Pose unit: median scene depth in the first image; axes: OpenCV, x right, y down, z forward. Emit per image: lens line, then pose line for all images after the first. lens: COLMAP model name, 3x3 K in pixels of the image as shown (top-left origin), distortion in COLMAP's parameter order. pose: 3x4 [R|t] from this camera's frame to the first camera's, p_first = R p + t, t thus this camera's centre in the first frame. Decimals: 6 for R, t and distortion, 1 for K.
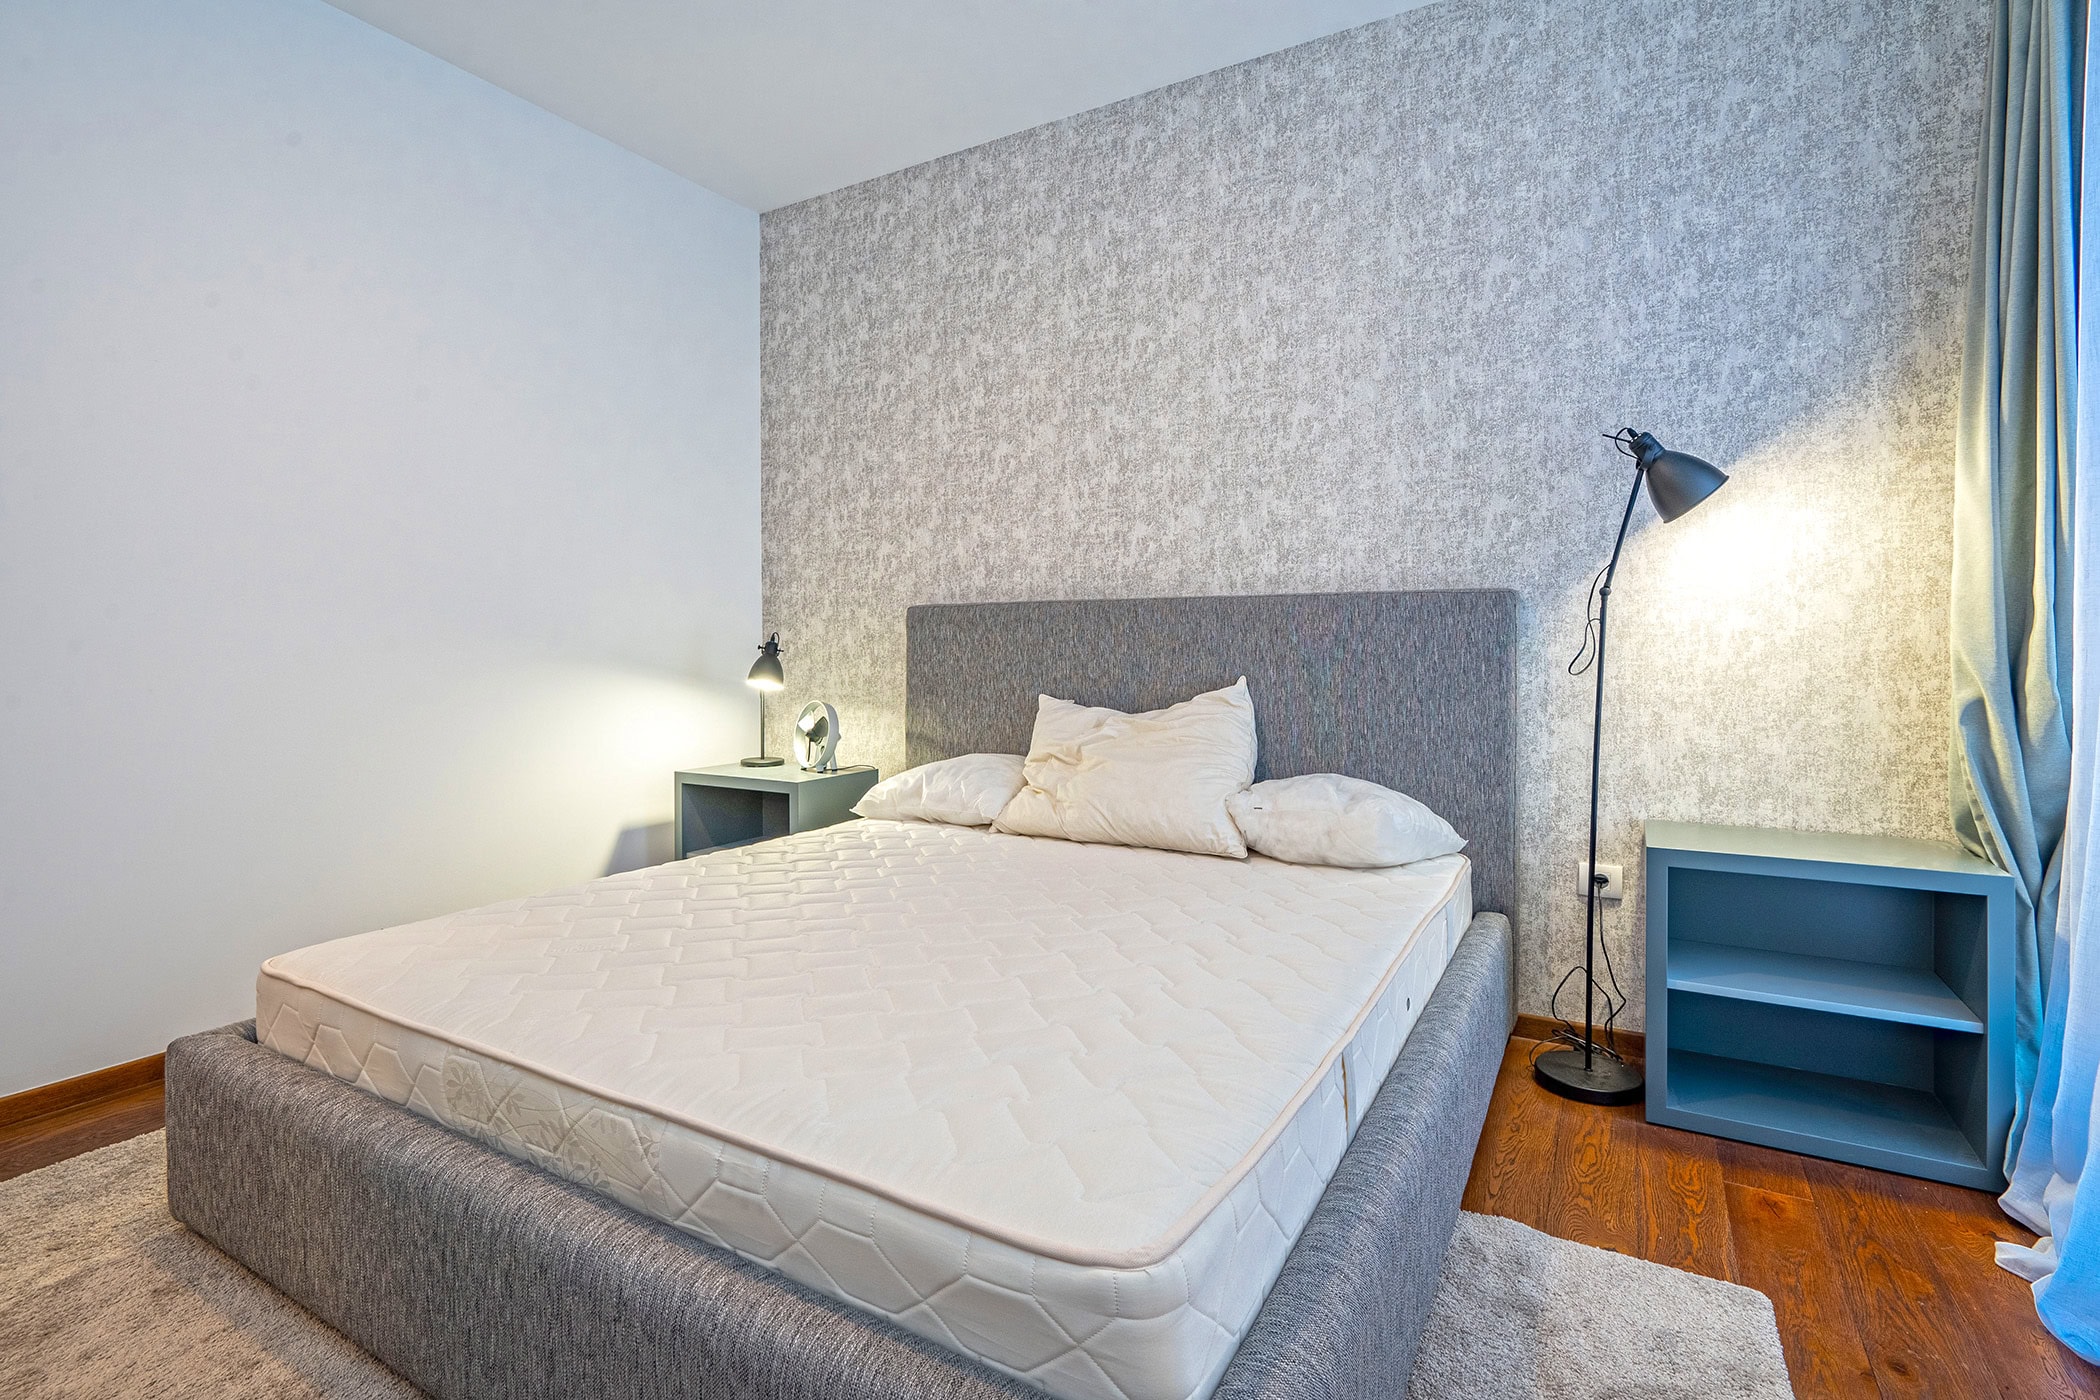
lens RADIAL K [[1172.0, 0, 1050.0], [0, 1172.0, 700.0], [0, 0, 1]] dist [-0.021603, 0.000020]
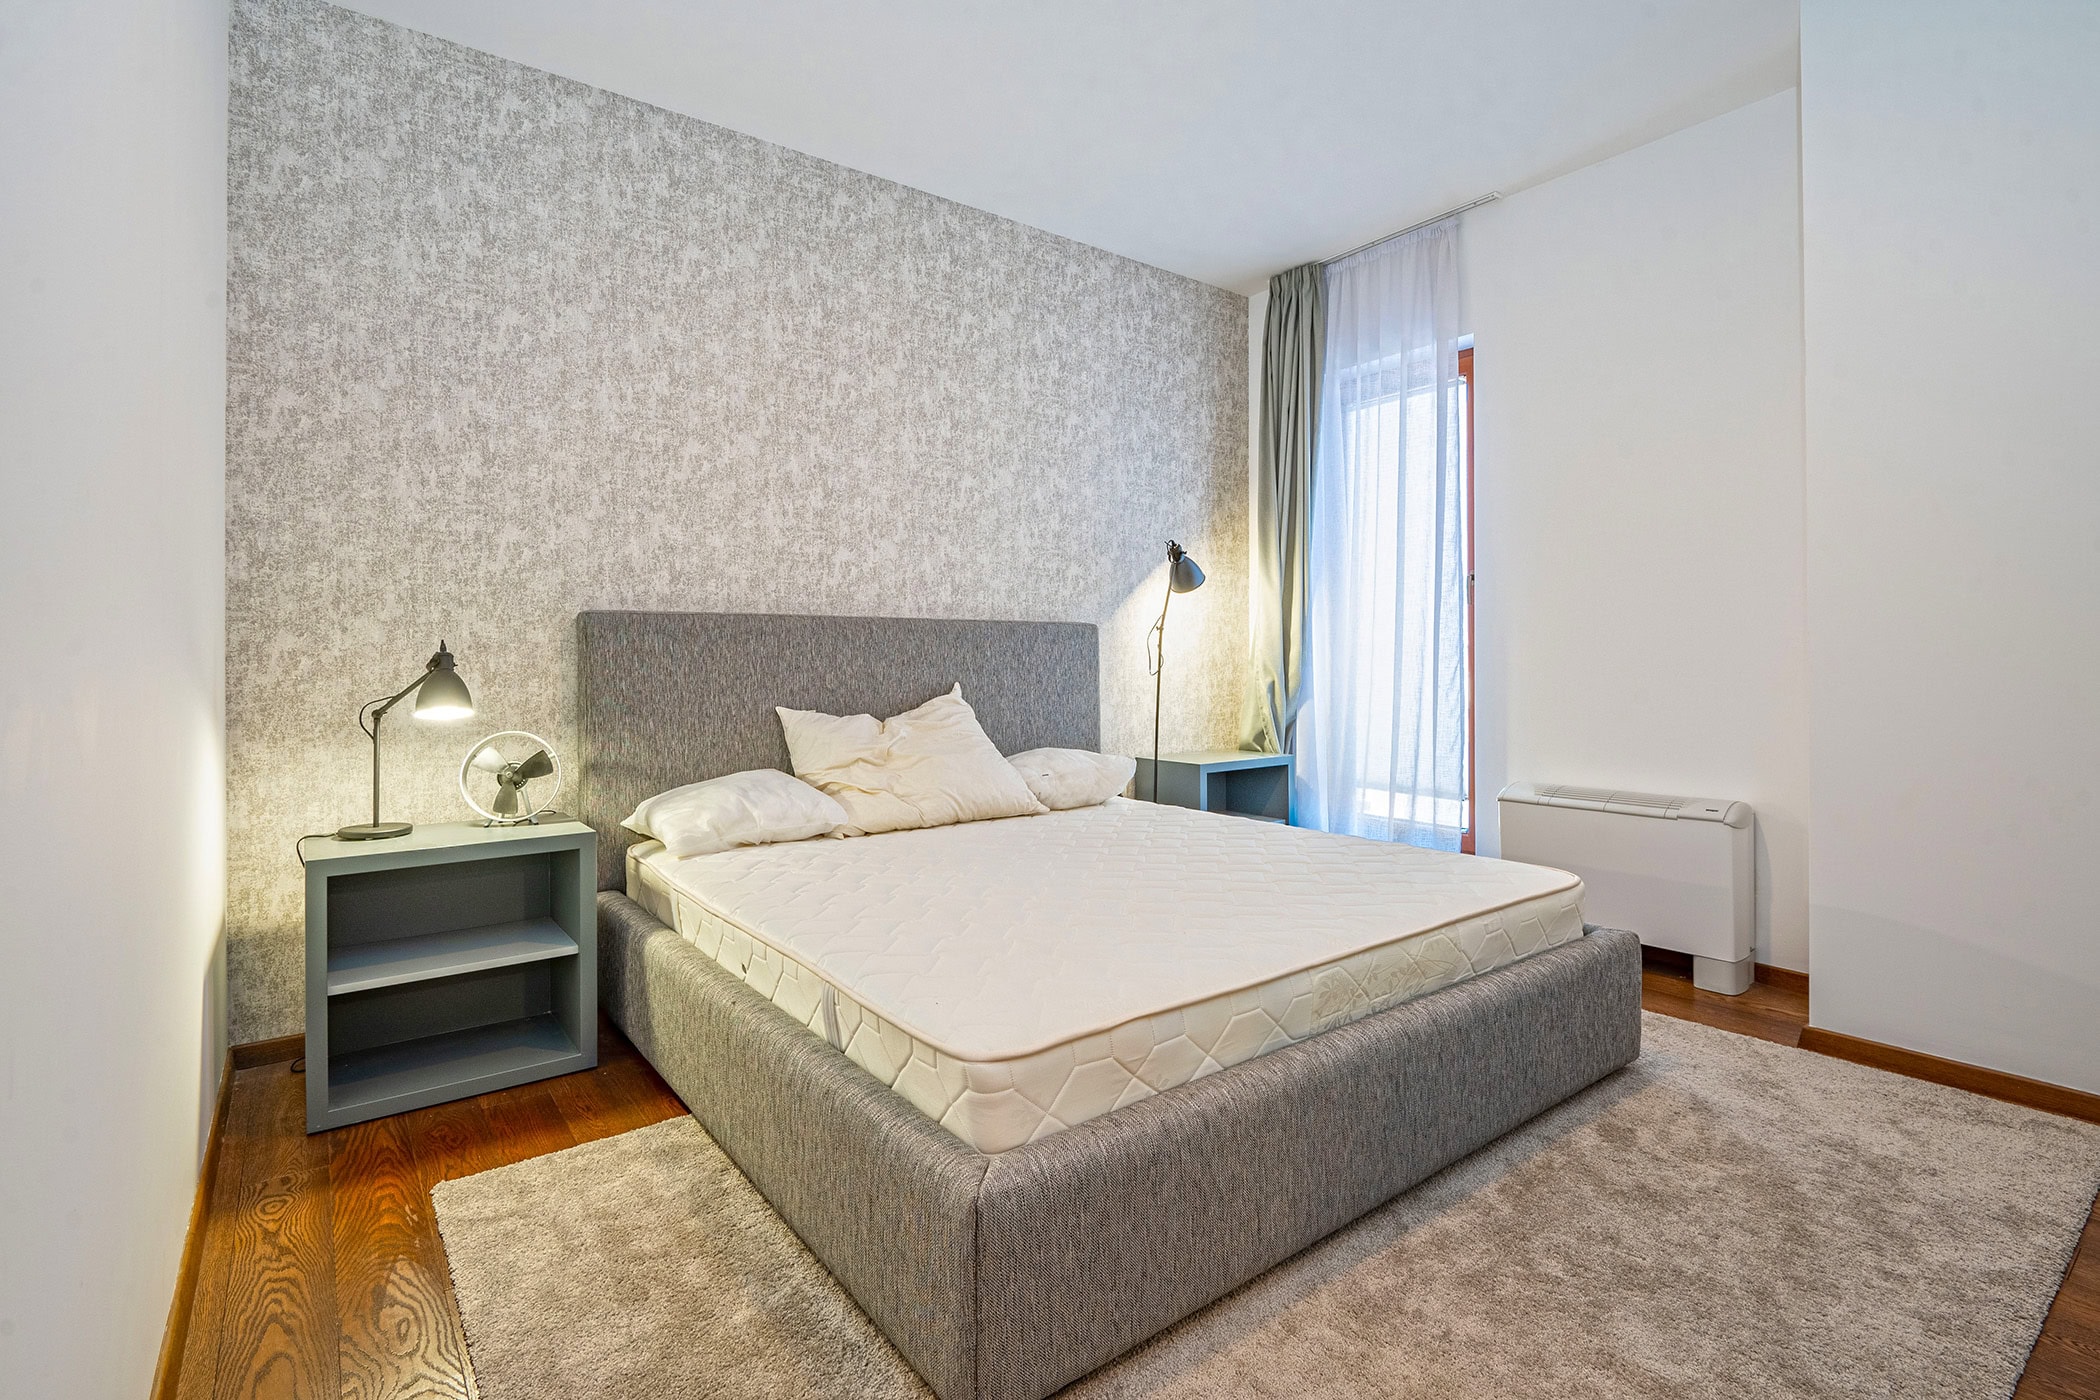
lens RADIAL K [[986.3, 0, 1058.6], [0, 986.3, 680.8], [0, 0, 1]] dist [0.001458, -0.013170]
pose [[0.304281, -0.017500, 0.952422, -0.713980], [0.047257, 0.998877, 0.003256, -0.018034], [-0.951409, 0.044018, 0.304766, 0.497897]]
